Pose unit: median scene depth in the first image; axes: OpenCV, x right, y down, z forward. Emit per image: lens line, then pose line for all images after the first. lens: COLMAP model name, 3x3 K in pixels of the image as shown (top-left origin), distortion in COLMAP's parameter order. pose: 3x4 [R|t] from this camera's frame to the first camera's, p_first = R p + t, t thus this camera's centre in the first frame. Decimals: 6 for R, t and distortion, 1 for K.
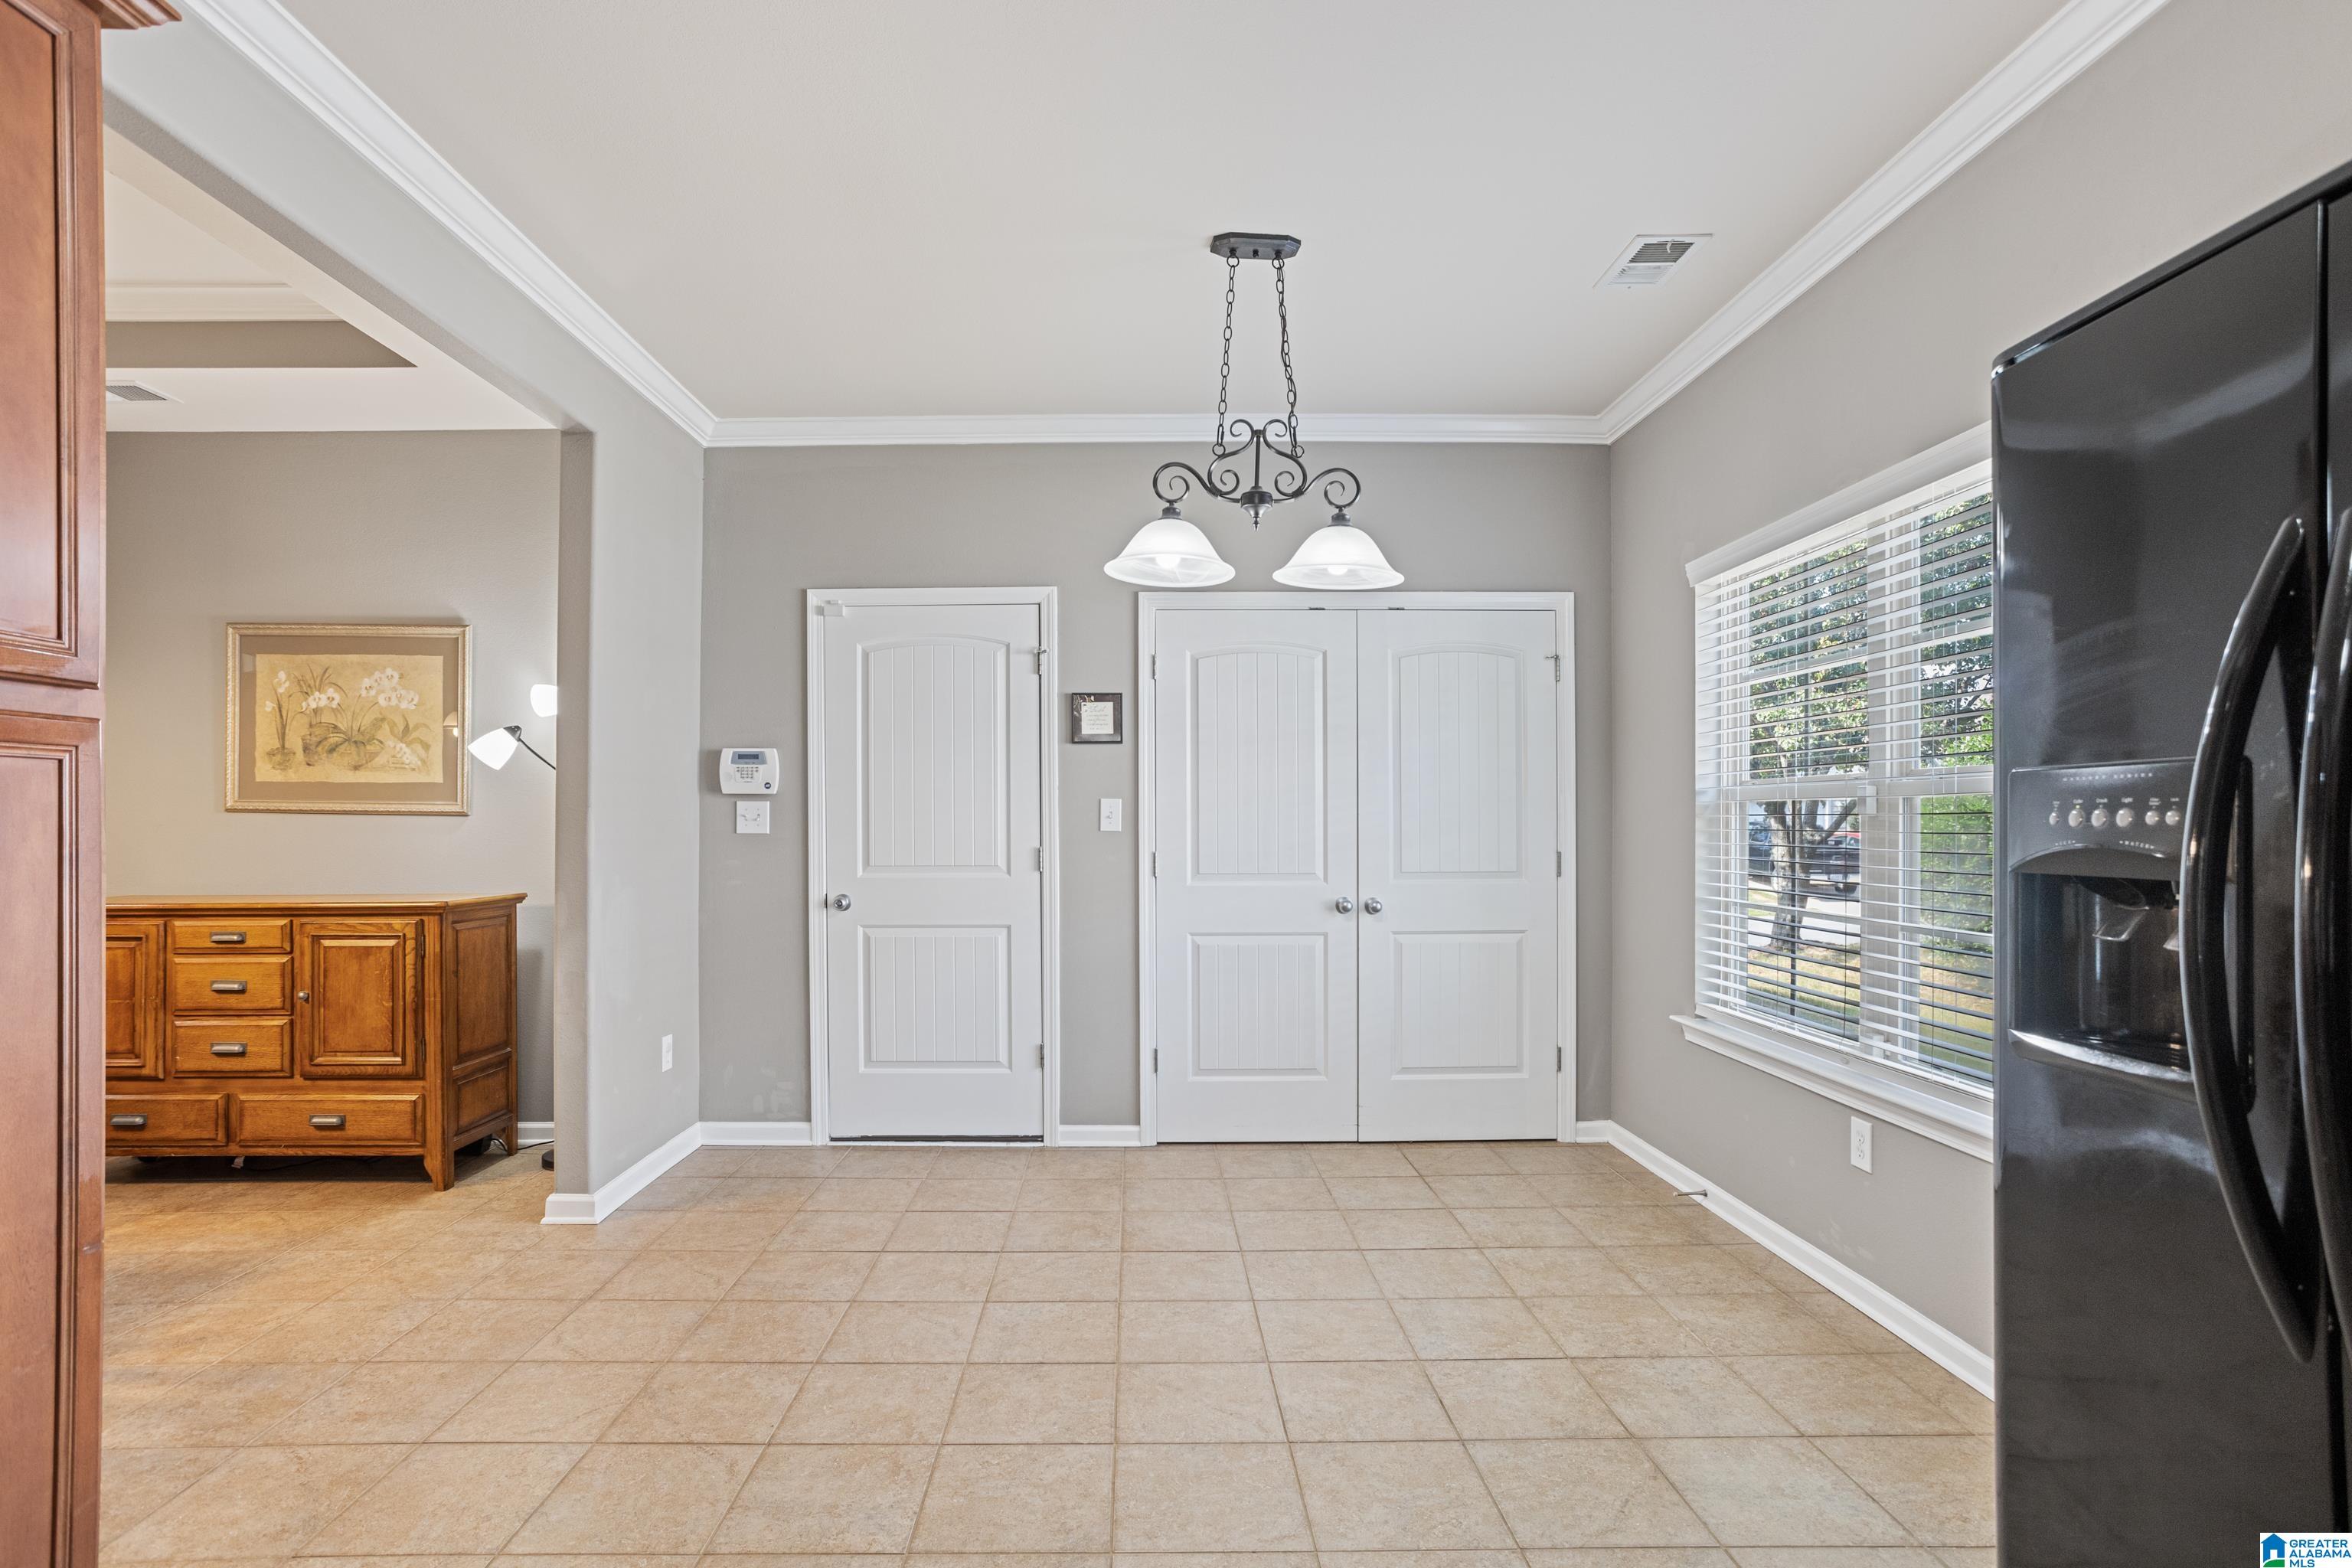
lens RADIAL K [[1165.3, 0, 1172.6], [0, 1165.3, 817.0], [0, 0, 1]] dist [-0.061007, 0.038120]
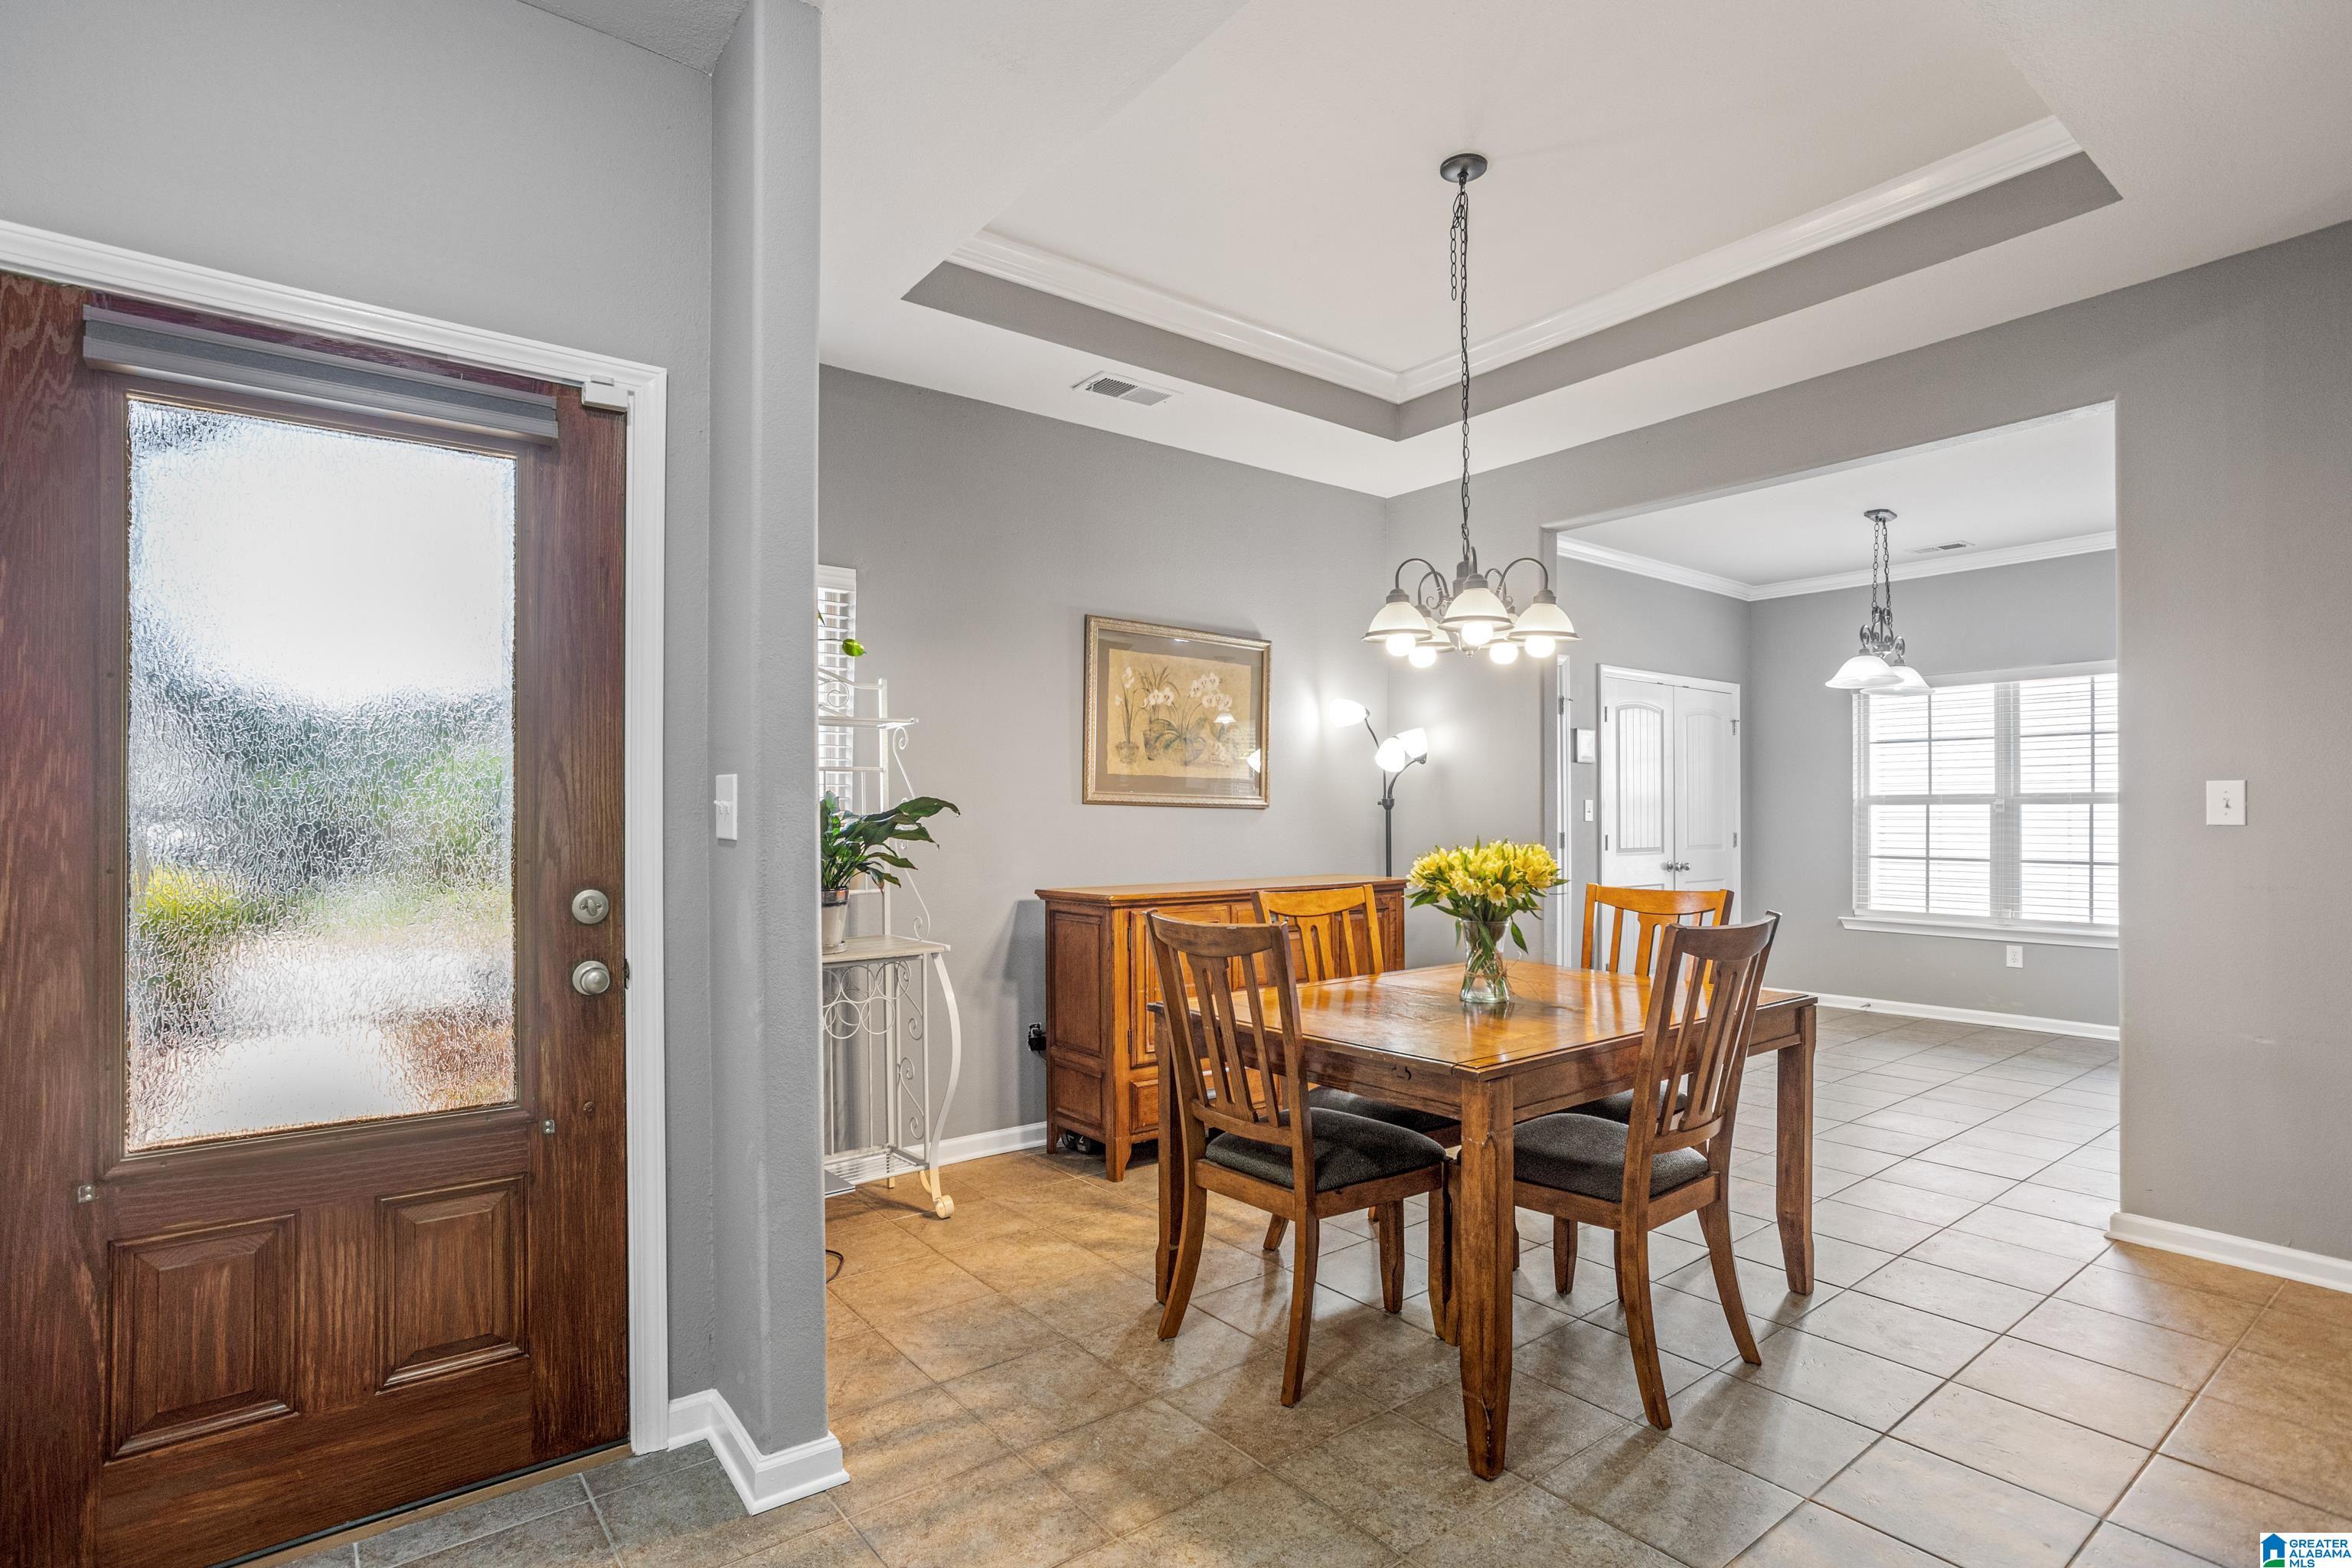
lens RADIAL K [[1165.3, 0, 1172.6], [0, 1165.3, 817.0], [0, 0, 1]] dist [-0.061007, 0.038120]
pose [[0.789787, 0.000525, 0.613382, -1.395350], [-0.009063, 0.999900, 0.010812, -0.004623], [-0.613315, -0.014098, 0.789713, 0.144715]]
